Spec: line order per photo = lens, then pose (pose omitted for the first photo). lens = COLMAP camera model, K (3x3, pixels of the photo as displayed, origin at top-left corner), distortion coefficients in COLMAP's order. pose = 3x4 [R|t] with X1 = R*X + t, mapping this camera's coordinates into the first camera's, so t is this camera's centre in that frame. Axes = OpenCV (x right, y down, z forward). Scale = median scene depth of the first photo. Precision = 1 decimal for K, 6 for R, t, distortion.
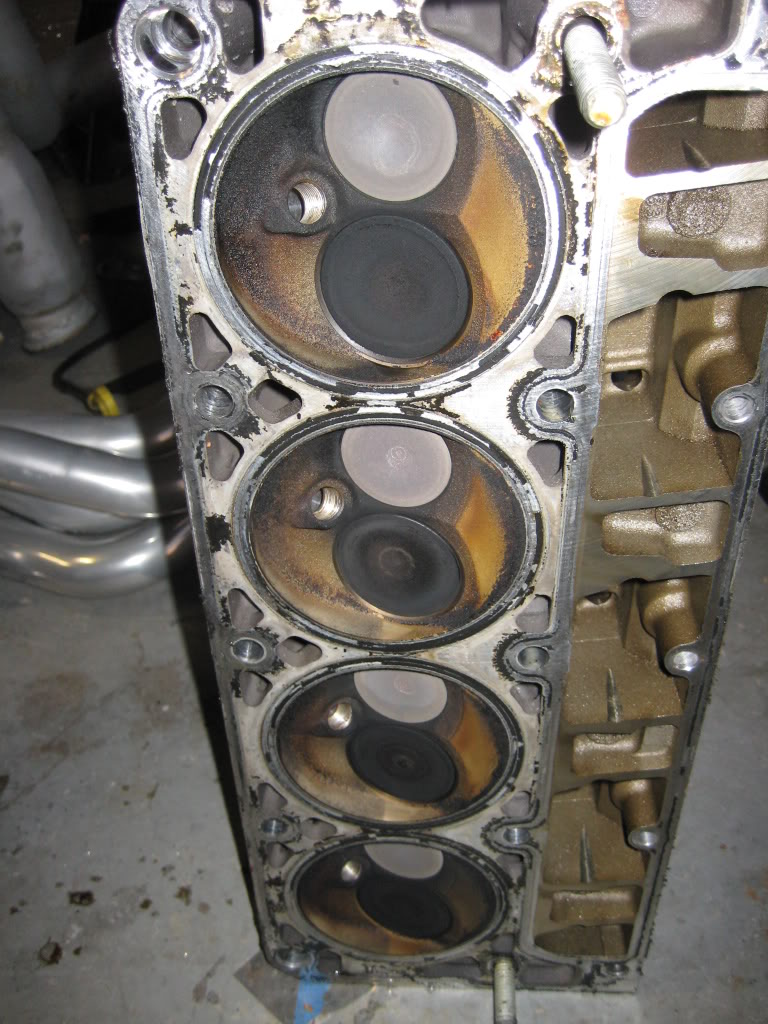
lens RADIAL K [[1033.1, 0, 384.0], [0, 1033.1, 512.0], [0, 0, 1]] dist [-0.013177, -0.015369]
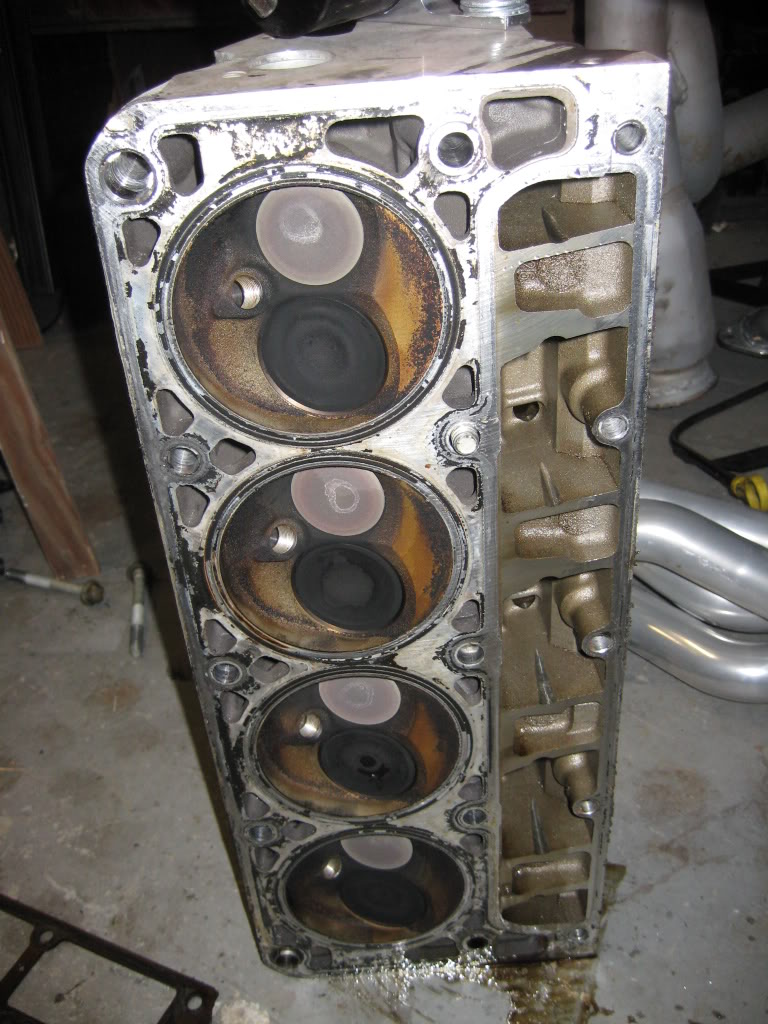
lens RADIAL K [[1040.0, 0, 384.0], [0, 1040.0, 512.0], [0, 0, 1]] dist [0.209185, 0.002353]
pose [[0.993618, -0.094292, 0.061898, -0.011301], [0.097151, 0.994255, -0.044920, 0.025588], [-0.057307, 0.050646, 0.997071, -0.188422]]
